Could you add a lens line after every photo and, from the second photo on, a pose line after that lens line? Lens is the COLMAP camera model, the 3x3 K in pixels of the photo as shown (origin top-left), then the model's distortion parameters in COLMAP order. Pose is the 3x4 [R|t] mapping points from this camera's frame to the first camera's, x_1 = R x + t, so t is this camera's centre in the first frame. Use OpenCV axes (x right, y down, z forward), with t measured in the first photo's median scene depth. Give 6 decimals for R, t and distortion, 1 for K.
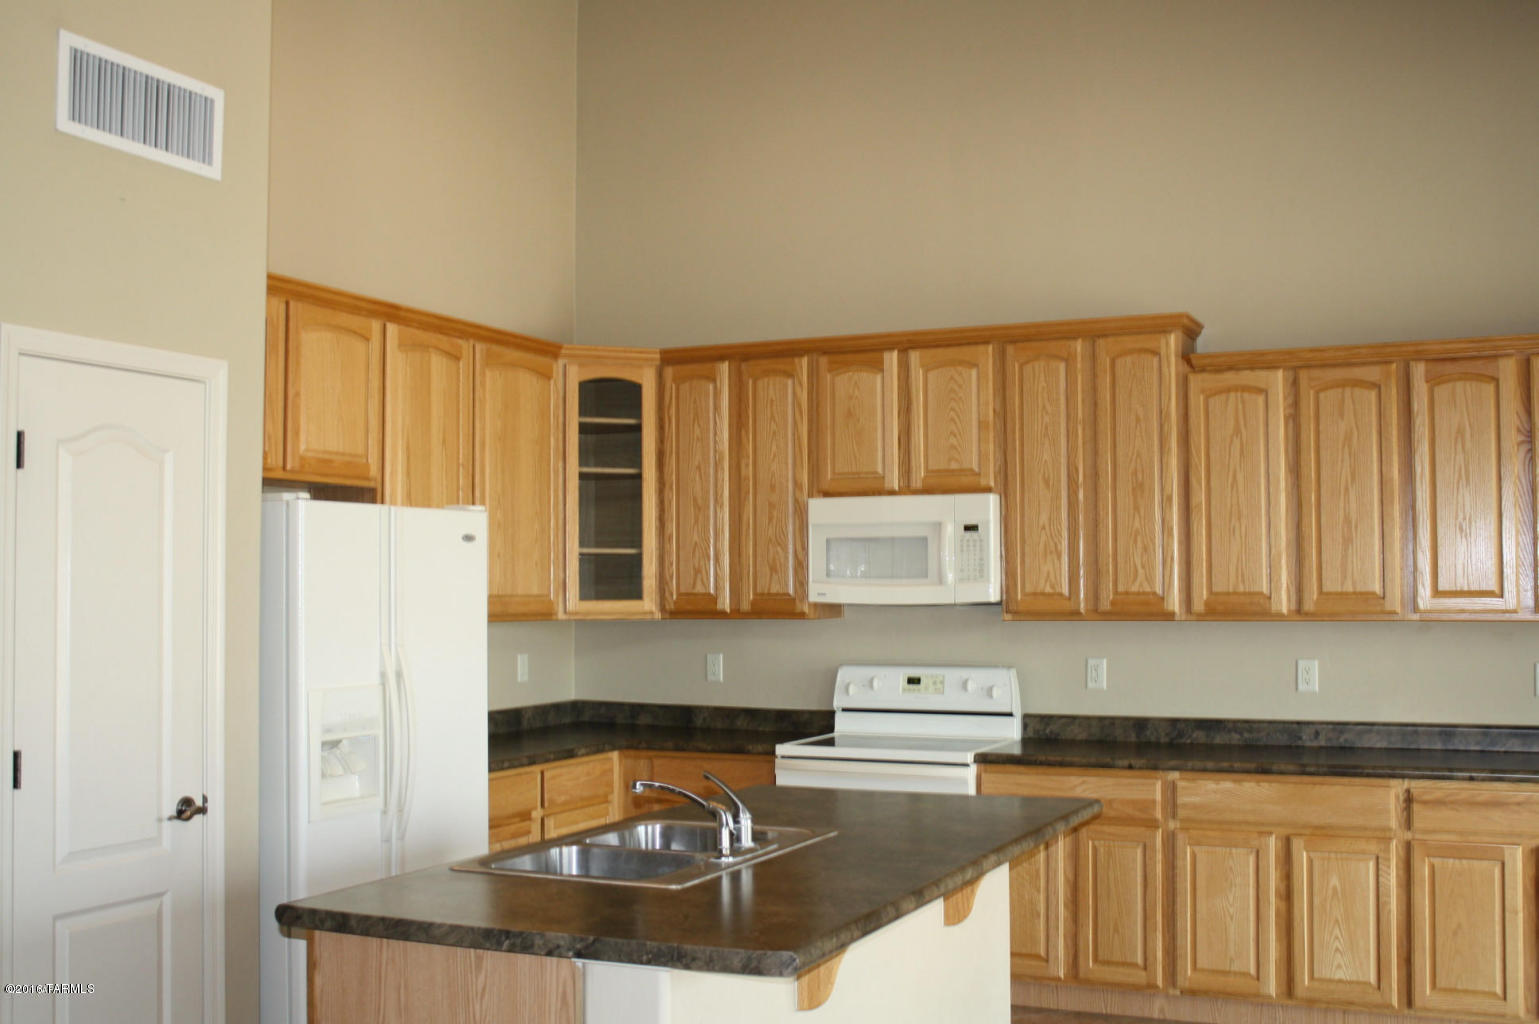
lens RADIAL K [[1655.0, 0, 777.3], [0, 1655.0, 527.5], [0, 0, 1]] dist [-0.080306, 0.000000]
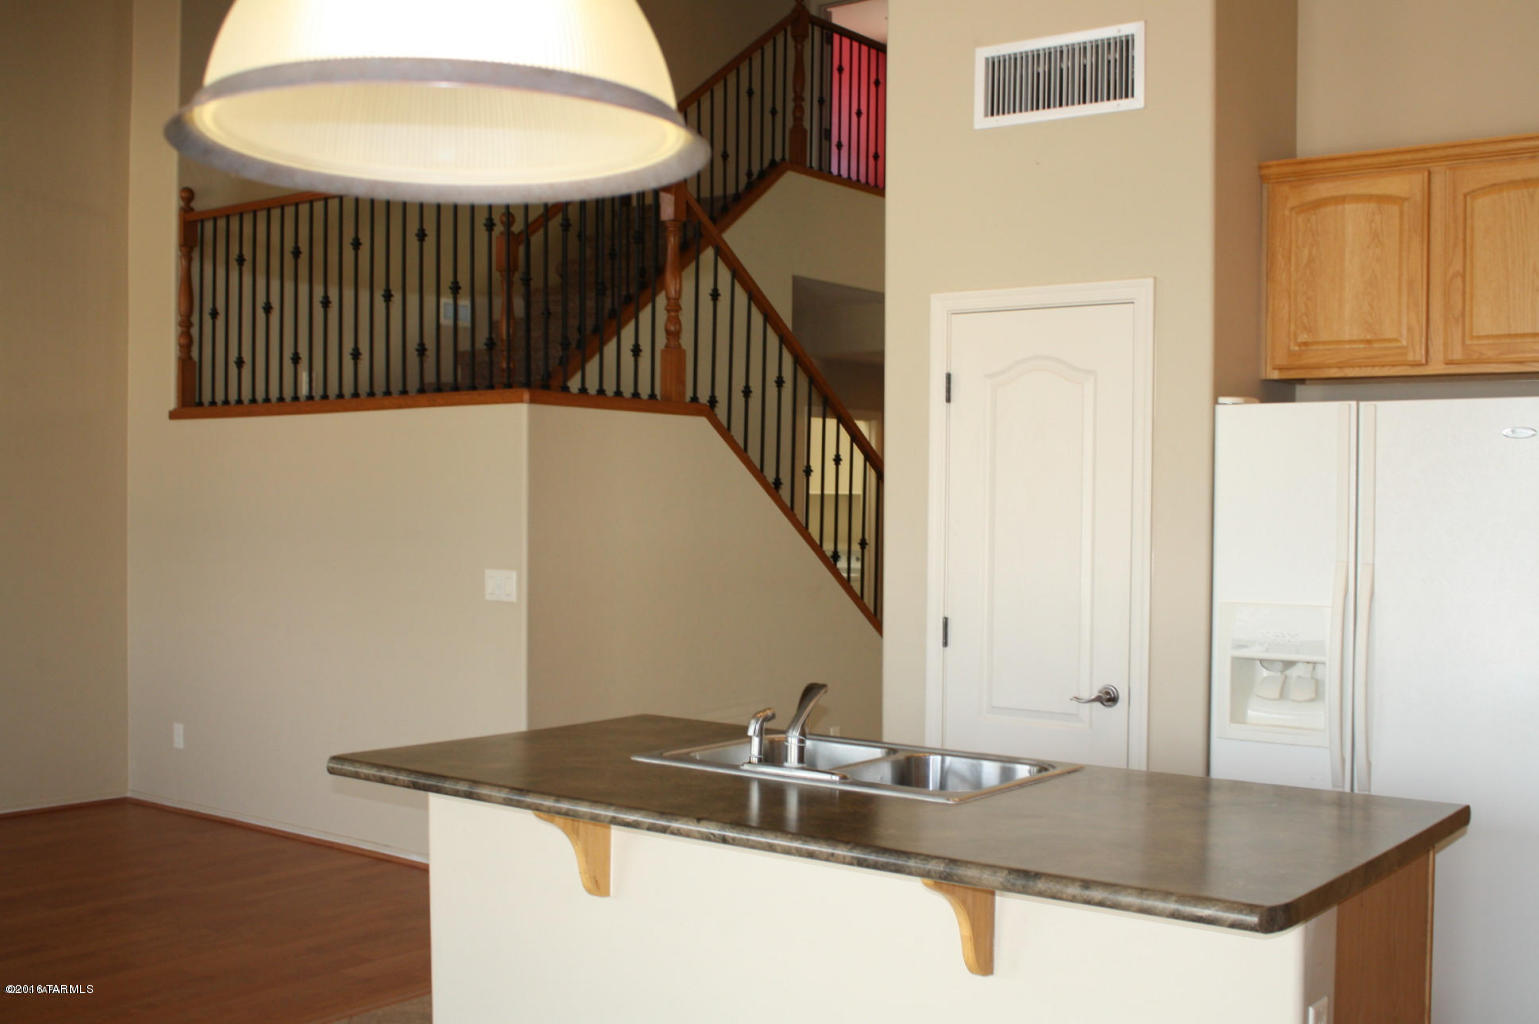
lens RADIAL K [[1655.0, 0, 769.1], [0, 1655.0, 502.5], [0, 0, 1]] dist [-0.080306, 0.000000]
pose [[-0.218254, 0.004423, -0.975882, 0.572408], [0.025437, 0.999676, -0.001158, 0.027828], [0.975560, -0.025076, -0.218296, 0.764055]]
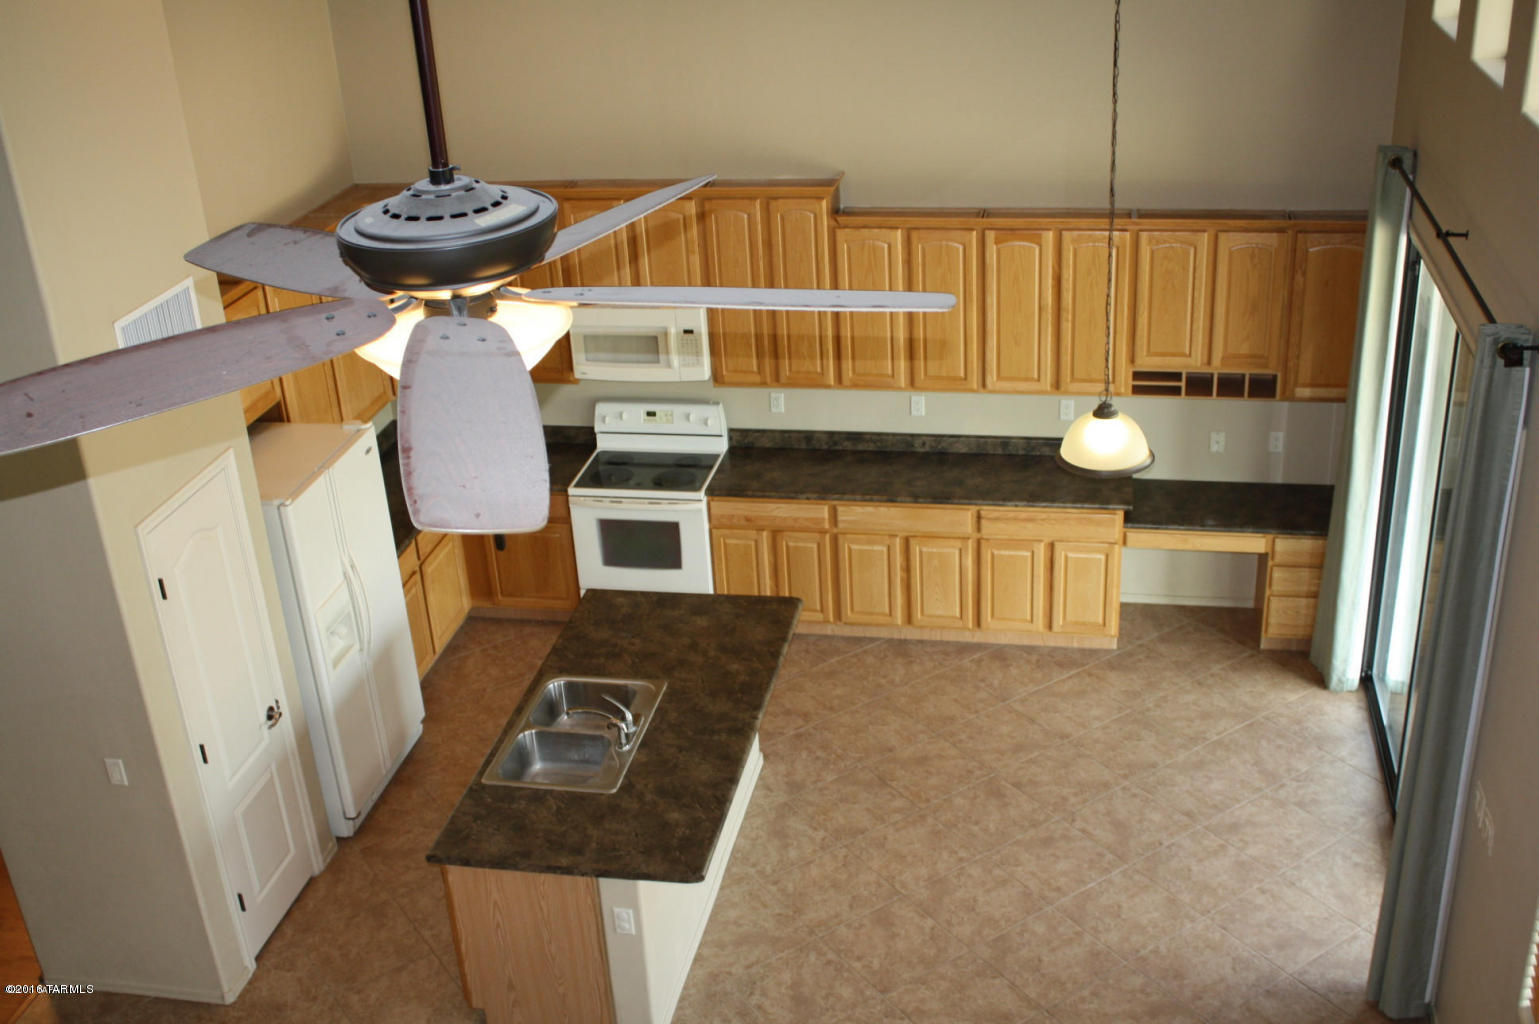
lens RADIAL K [[1655.0, 0, 773.6], [0, 1655.0, 537.2], [0, 0, 1]] dist [-0.080306, 0.000000]
pose [[0.970197, -0.149024, 0.191073, -0.119172], [0.041487, 0.879042, 0.474935, -0.559811], [-0.238738, -0.452854, 0.859027, -0.345770]]
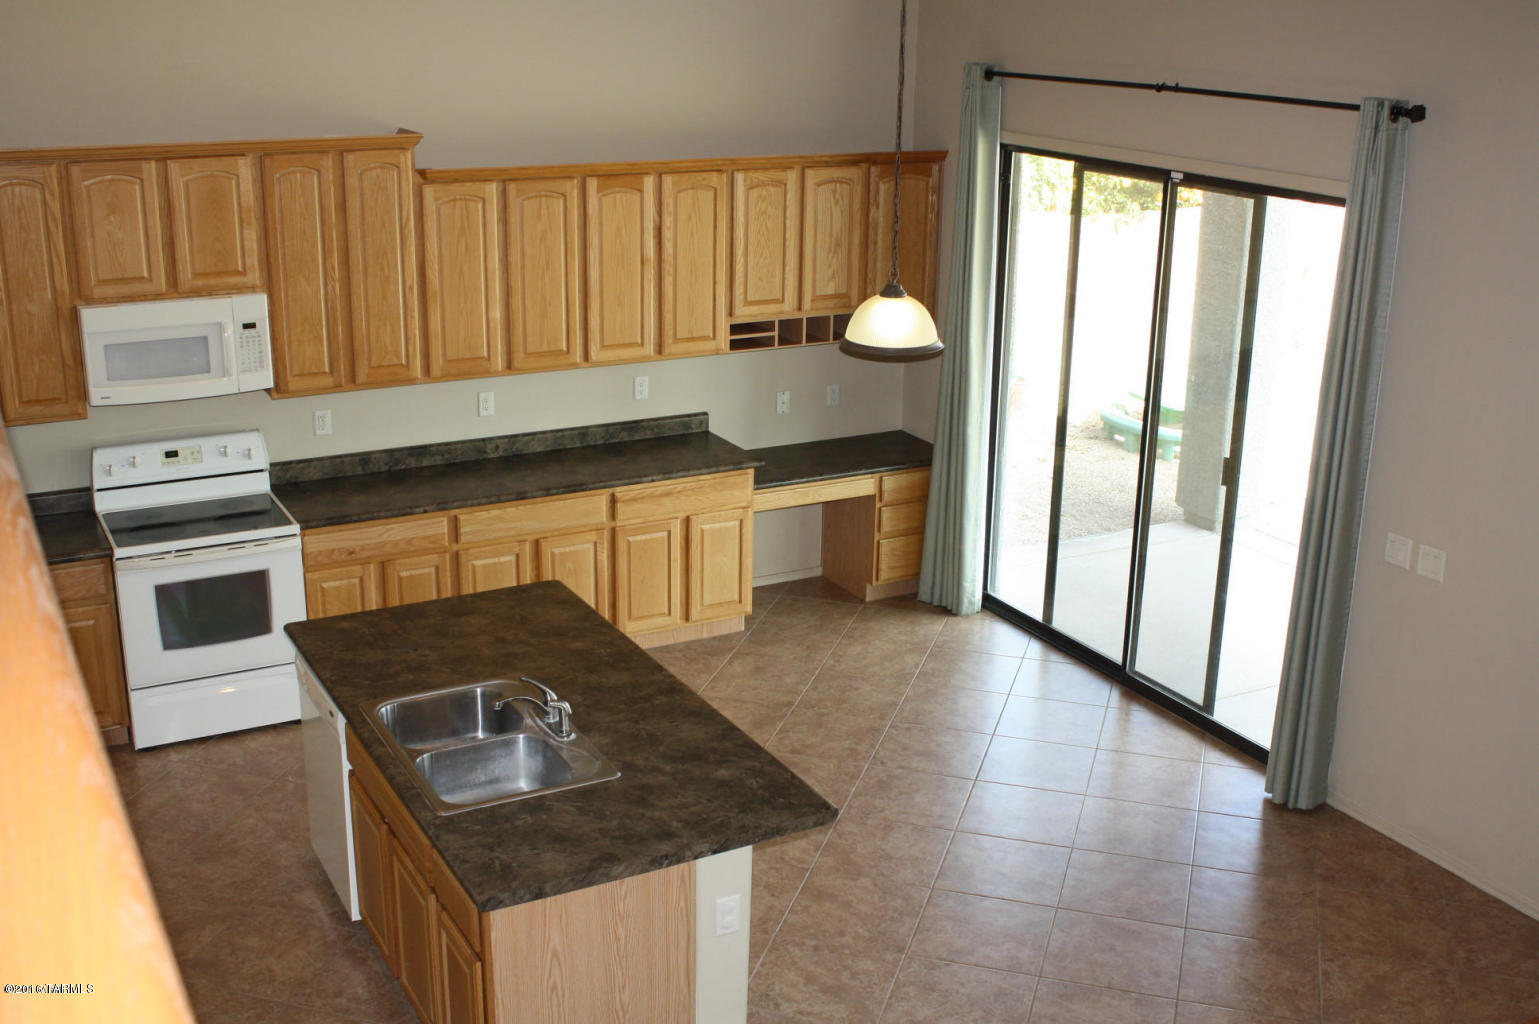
lens RADIAL K [[1655.0, 0, 753.5], [0, 1655.0, 536.0], [0, 0, 1]] dist [-0.080306, 0.000000]
pose [[0.603666, -0.241585, 0.759753, -0.607577], [-0.046314, 0.940745, 0.335936, -0.278434], [-0.795891, -0.237980, 0.556707, 0.074062]]
